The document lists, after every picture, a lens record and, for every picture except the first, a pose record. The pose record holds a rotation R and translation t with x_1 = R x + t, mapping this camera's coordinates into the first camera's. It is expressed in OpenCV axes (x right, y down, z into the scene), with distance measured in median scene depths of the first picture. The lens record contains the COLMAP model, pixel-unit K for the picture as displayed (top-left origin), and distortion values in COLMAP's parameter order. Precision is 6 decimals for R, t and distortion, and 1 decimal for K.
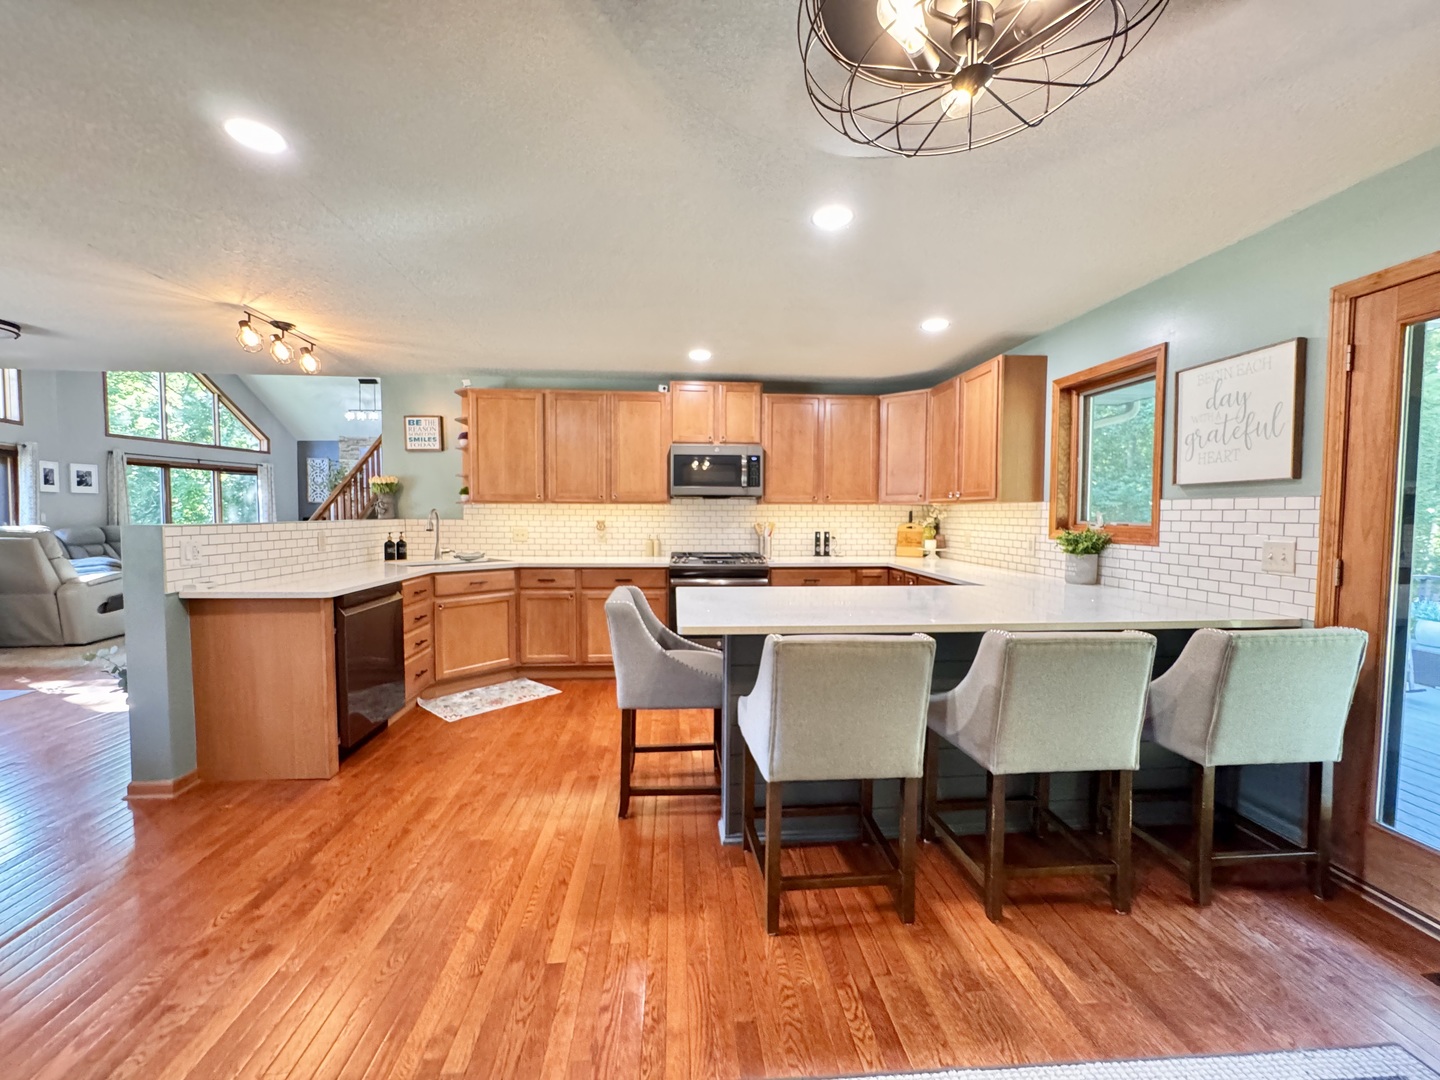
lens RADIAL K [[576.1, 0, 720.2], [0, 576.1, 537.4], [0, 0, 1]] dist [-0.000161, 0.000247]
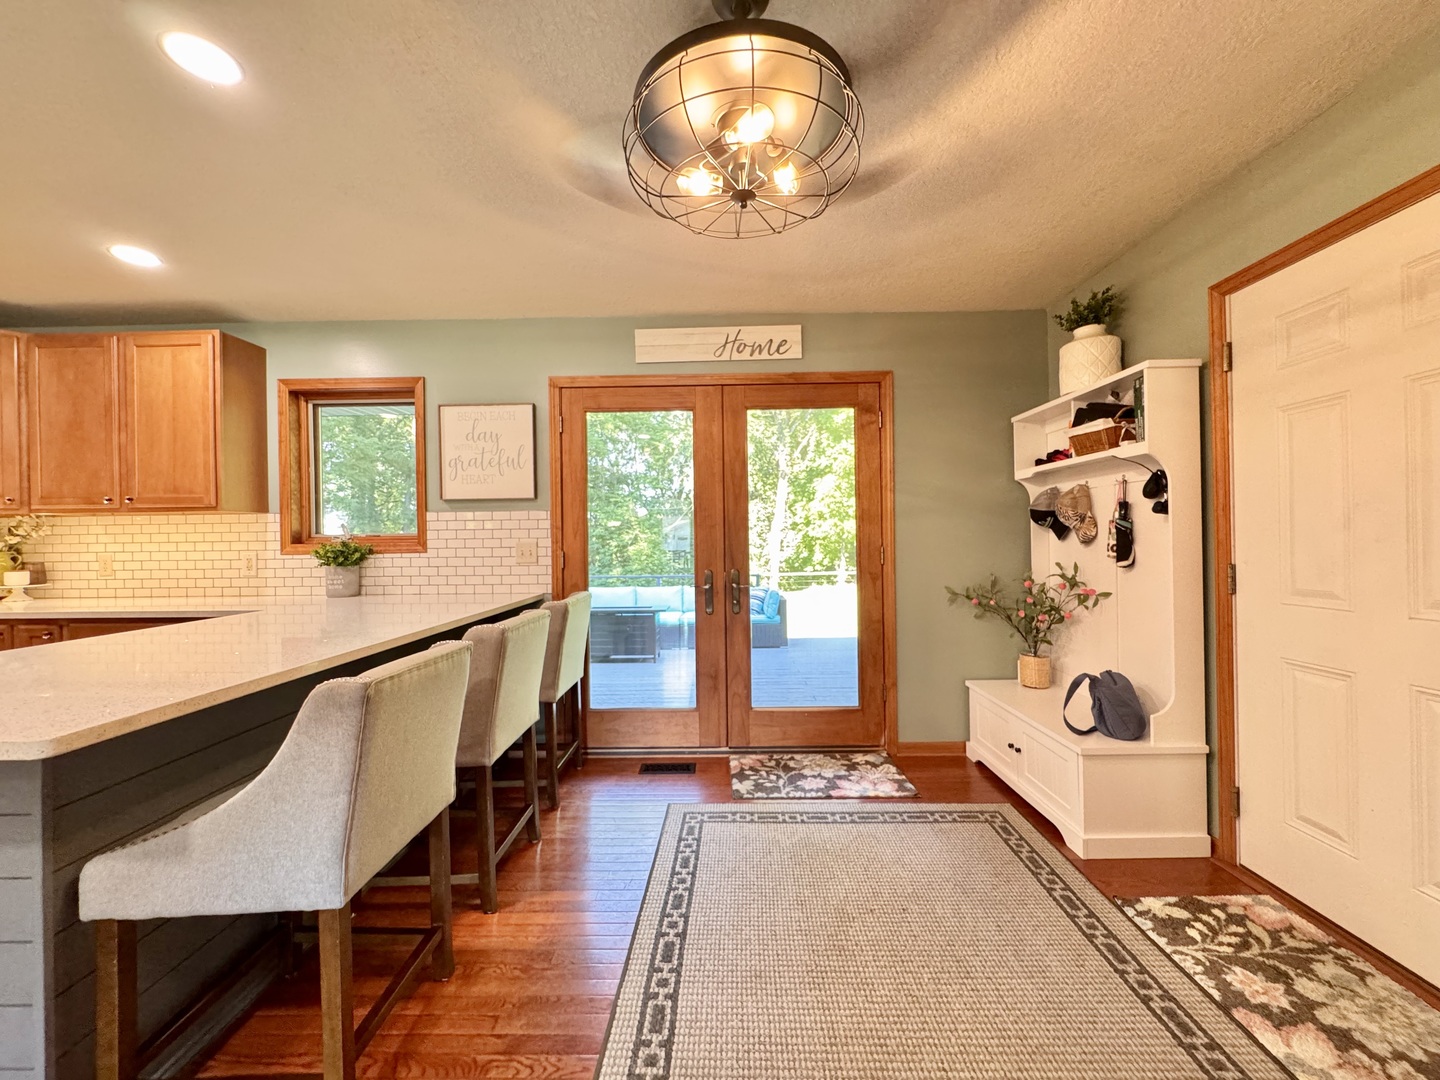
lens RADIAL K [[576.1, 0, 719.5], [0, 576.1, 538.0], [0, 0, 1]] dist [-0.000161, 0.000247]
pose [[0.104796, -0.007546, 0.994465, -0.360275], [0.055994, 0.998430, 0.001675, 0.019403], [-0.992916, 0.055508, 0.105054, 0.336610]]
